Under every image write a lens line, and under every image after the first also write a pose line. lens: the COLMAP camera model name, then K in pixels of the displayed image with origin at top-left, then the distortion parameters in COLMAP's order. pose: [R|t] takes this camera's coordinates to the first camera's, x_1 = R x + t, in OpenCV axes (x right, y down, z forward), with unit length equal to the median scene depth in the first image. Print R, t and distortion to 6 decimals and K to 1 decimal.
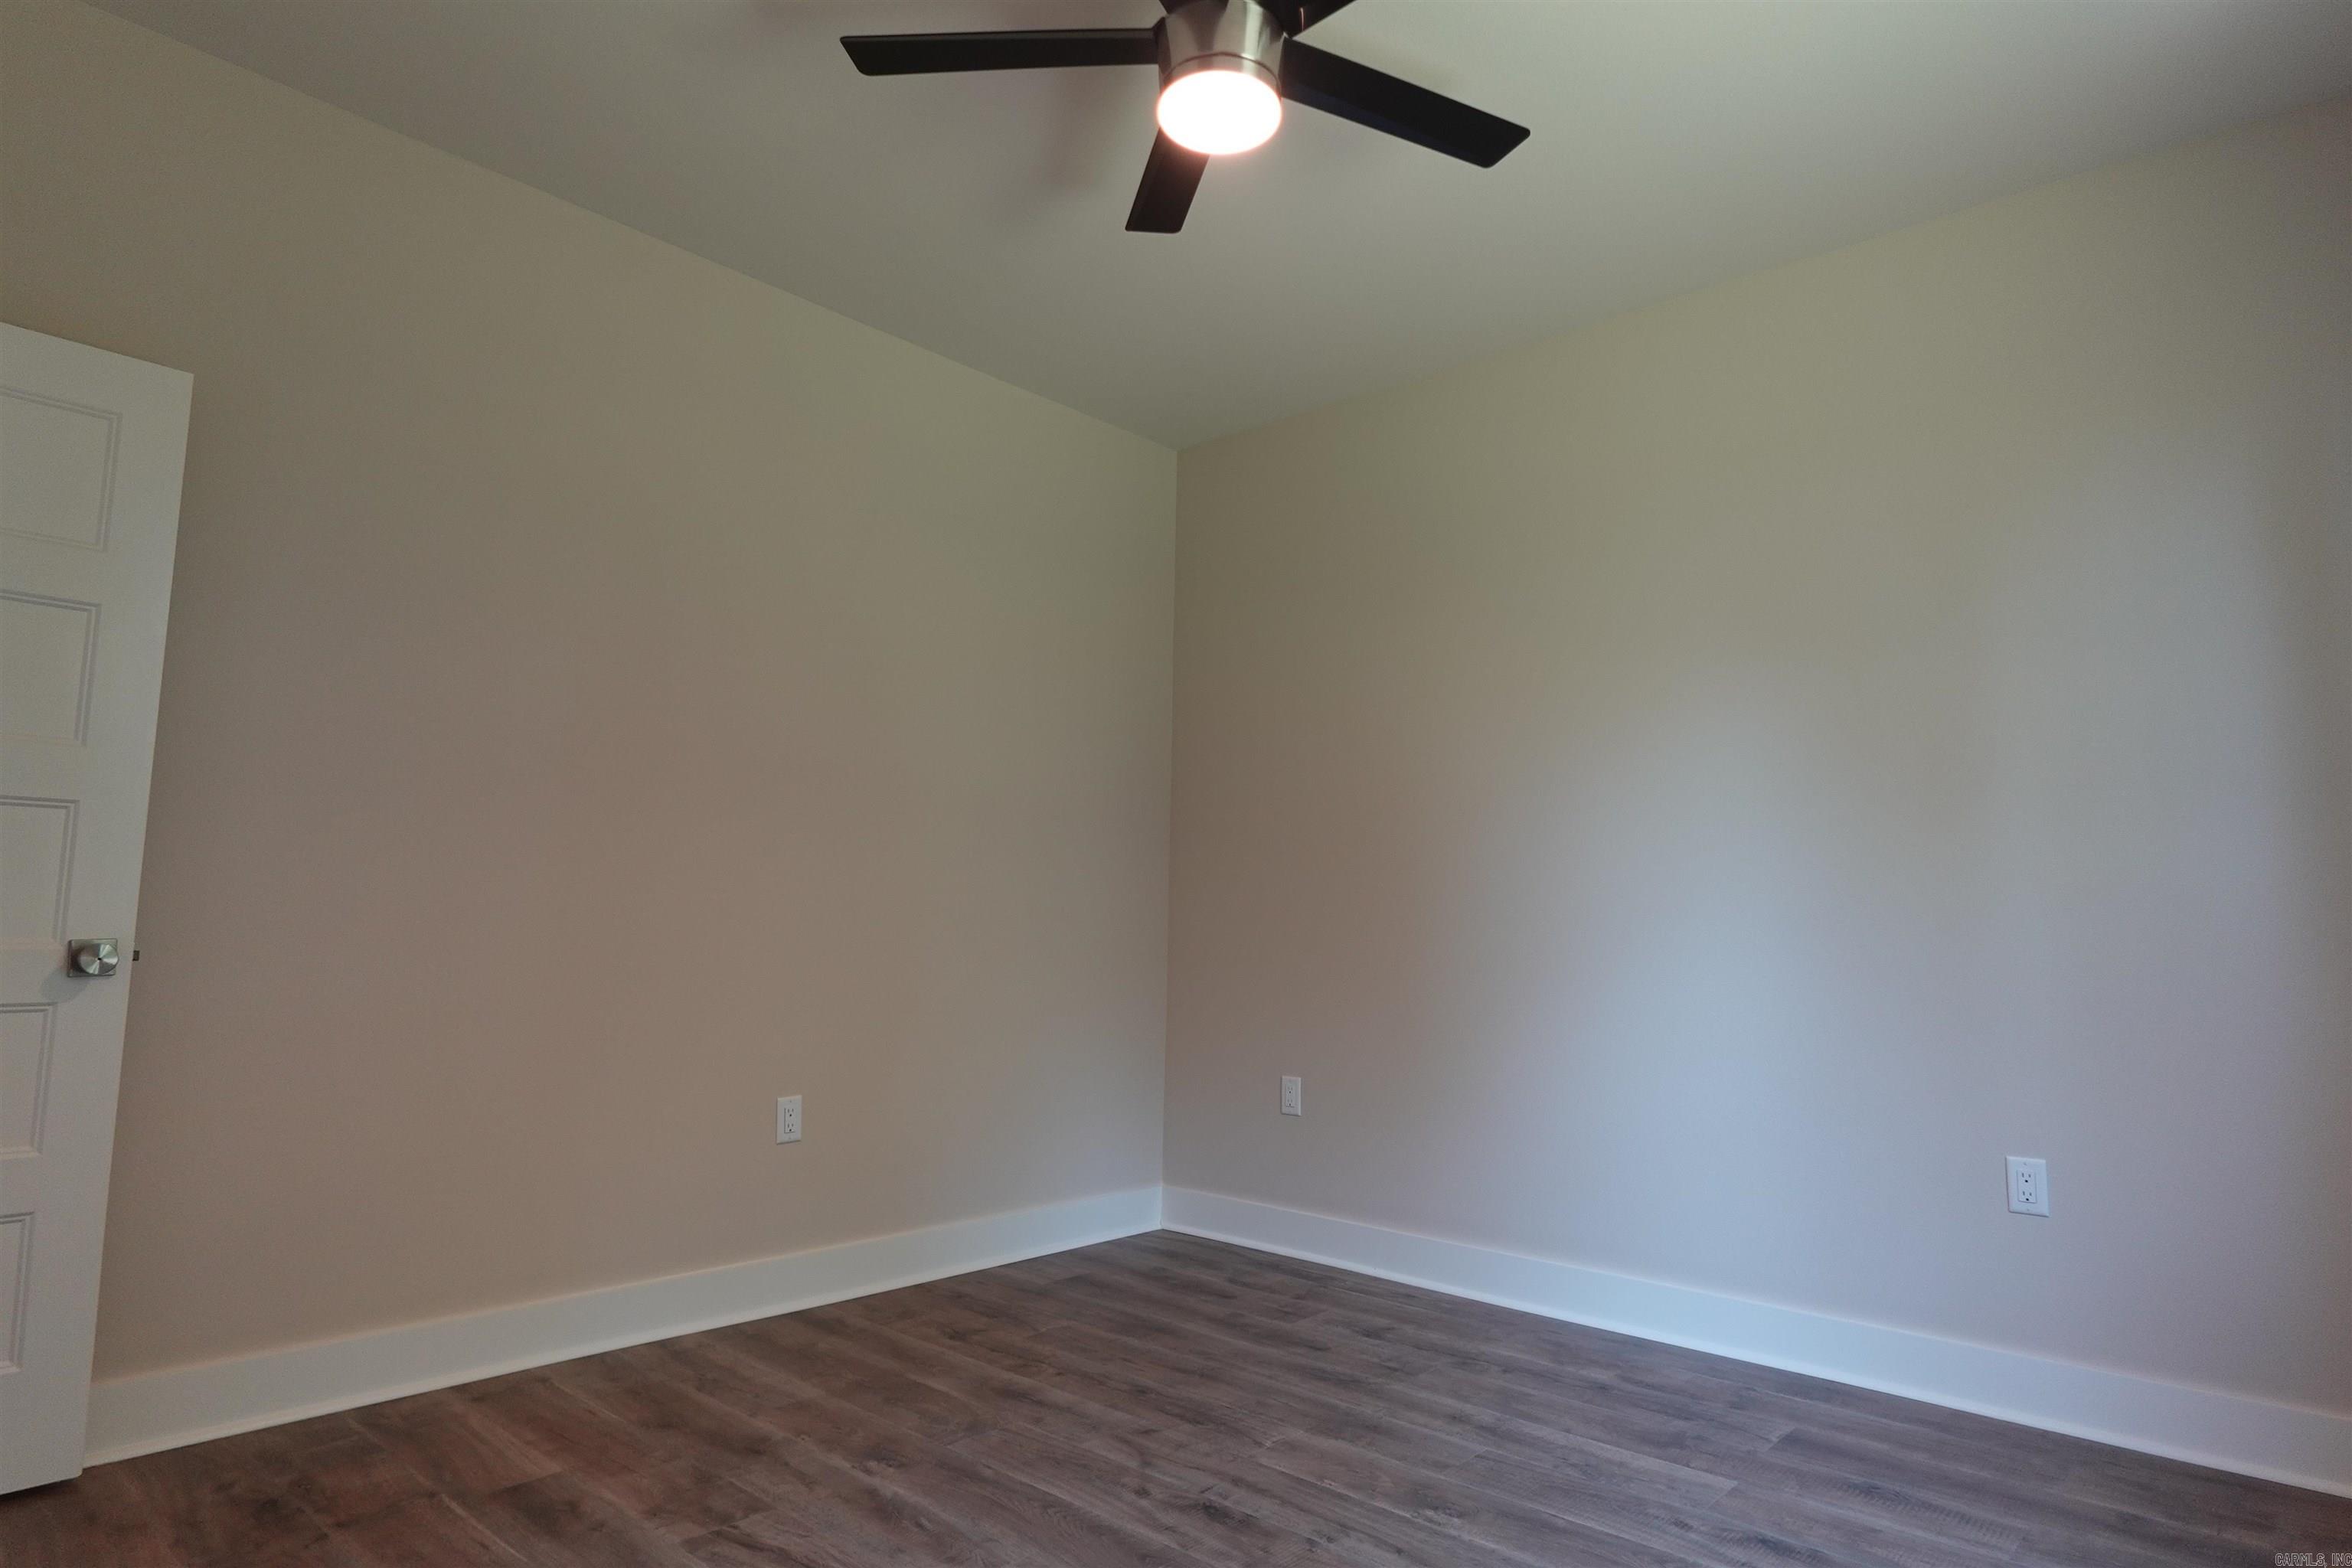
lens RADIAL K [[1330.5, 0, 1179.2], [0, 1330.5, 783.7], [0, 0, 1]] dist [-0.006611, 0.004216]
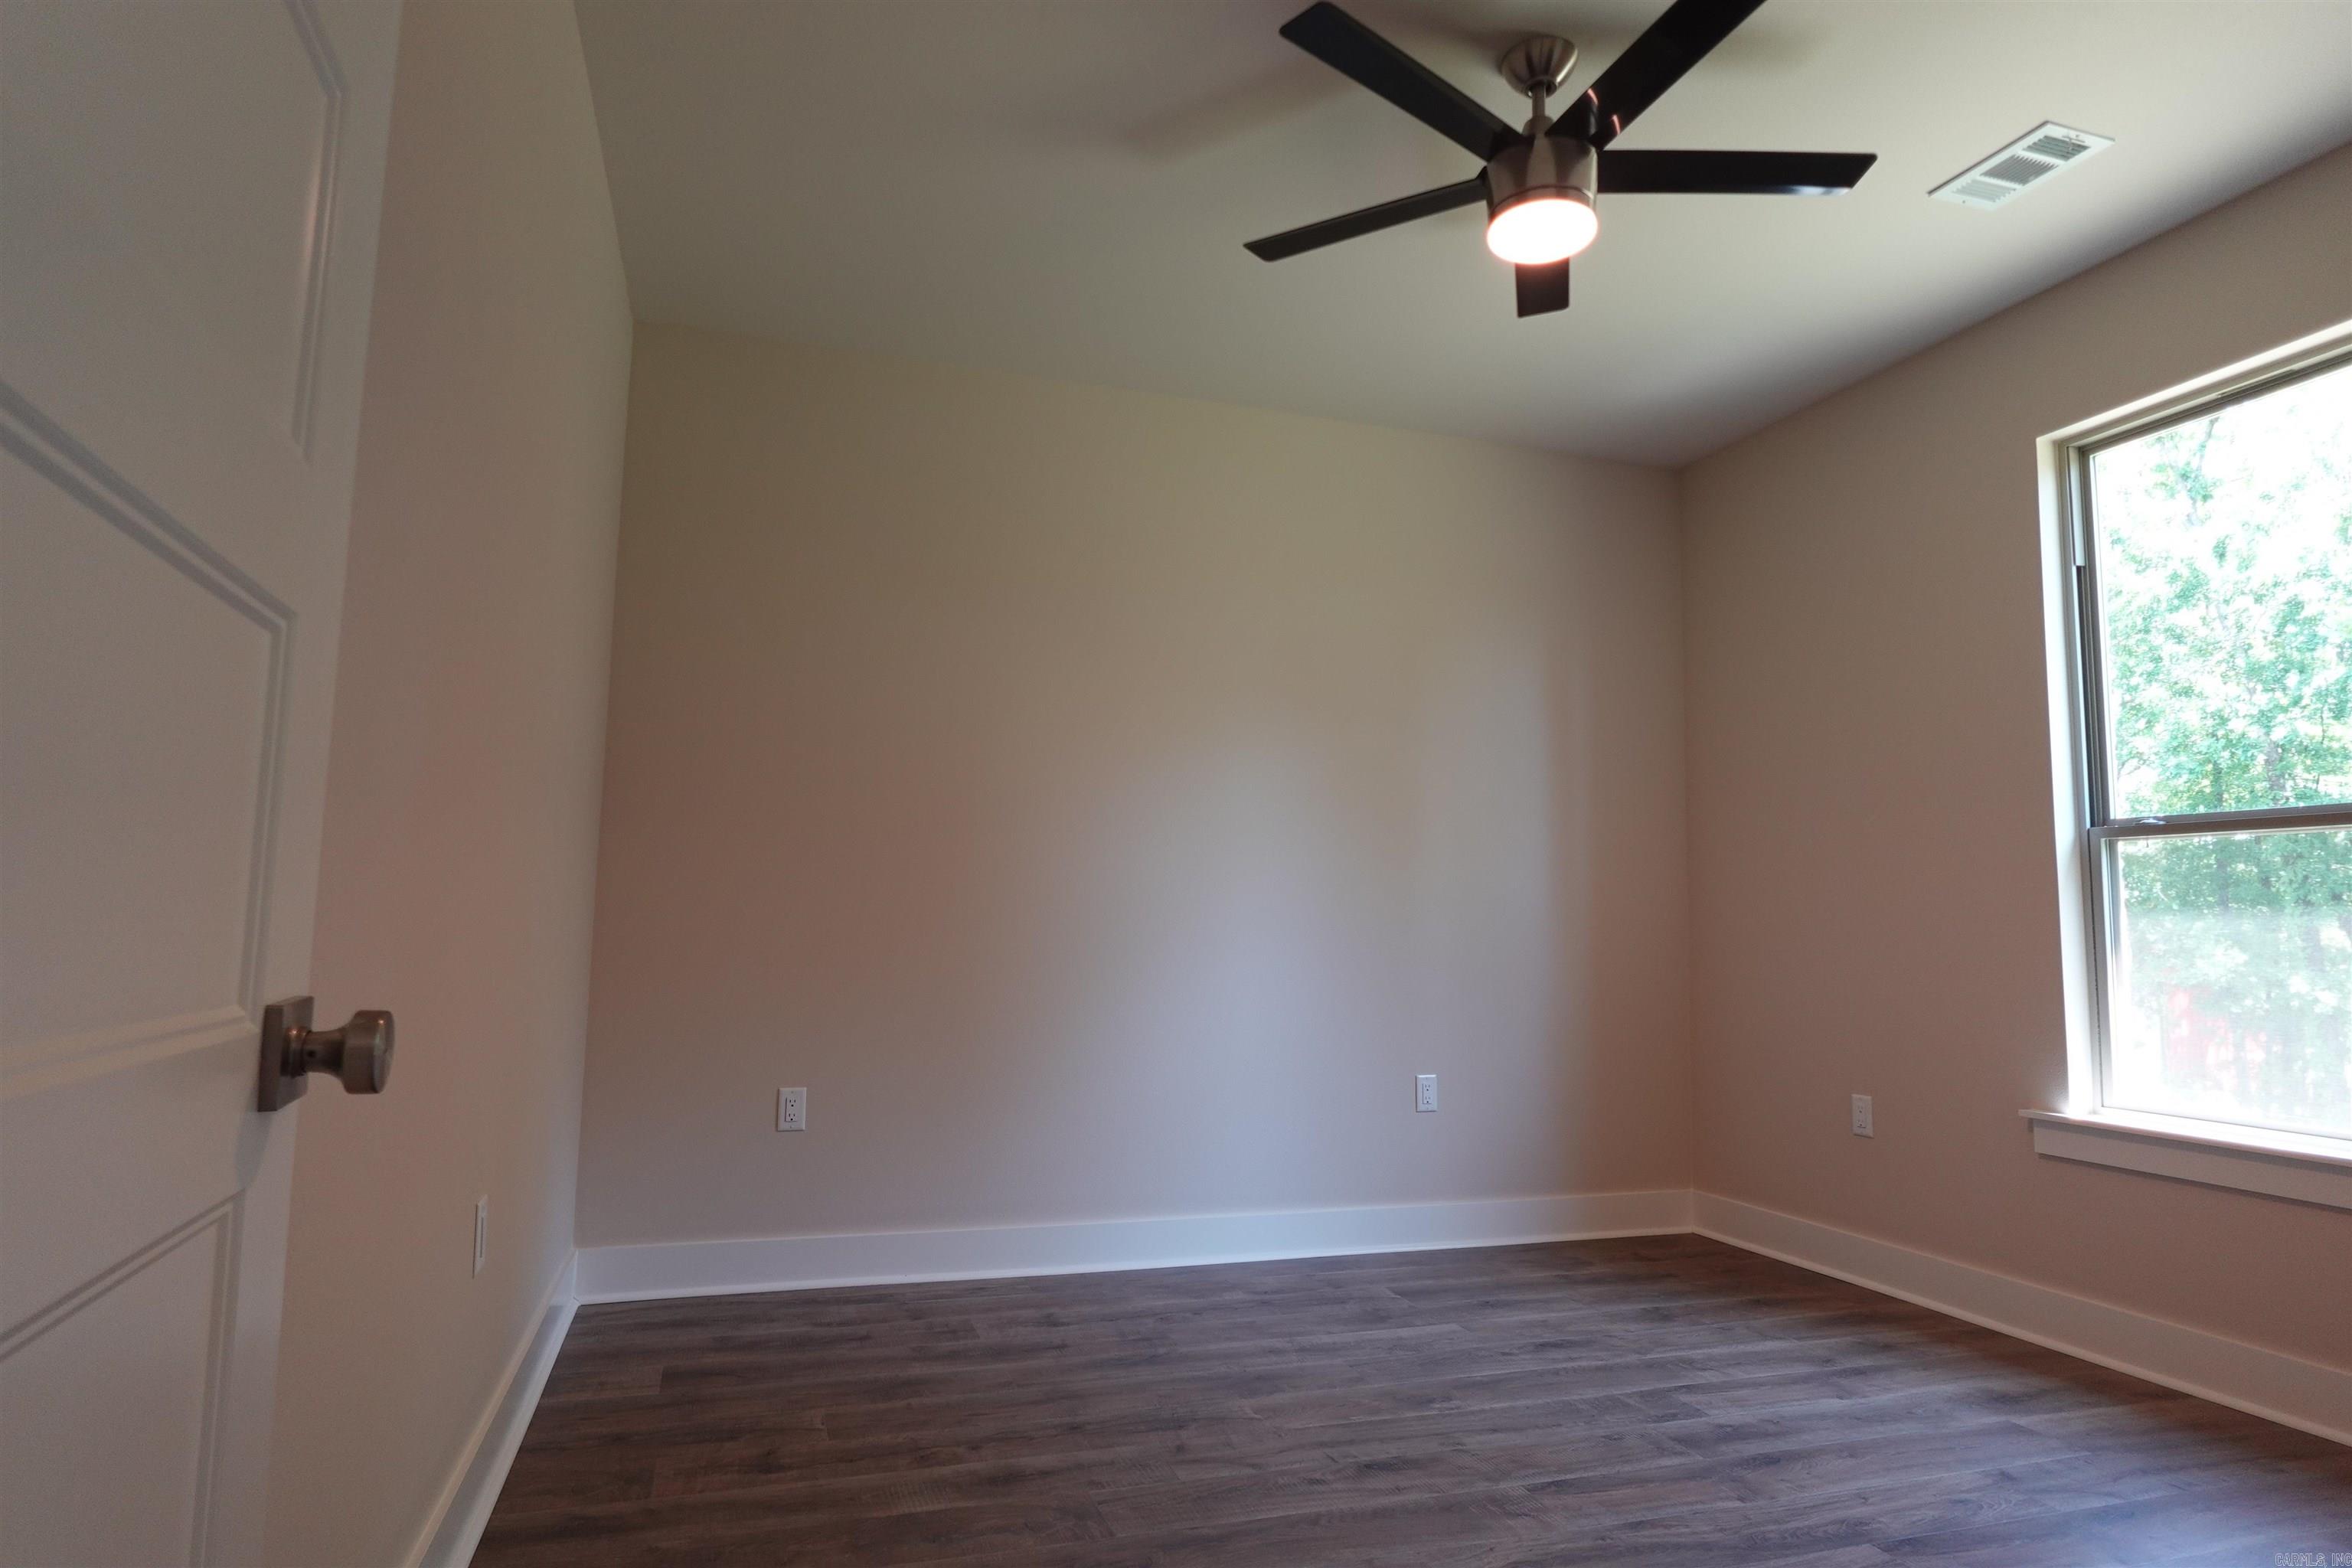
lens RADIAL K [[1330.5, 0, 1179.2], [0, 1330.5, 783.7], [0, 0, 1]] dist [-0.006611, 0.004216]
pose [[0.498121, 0.081363, 0.863282, -0.855663], [-0.099186, 0.994400, -0.036489, 0.036110], [-0.861416, -0.067450, 0.503401, 0.512789]]
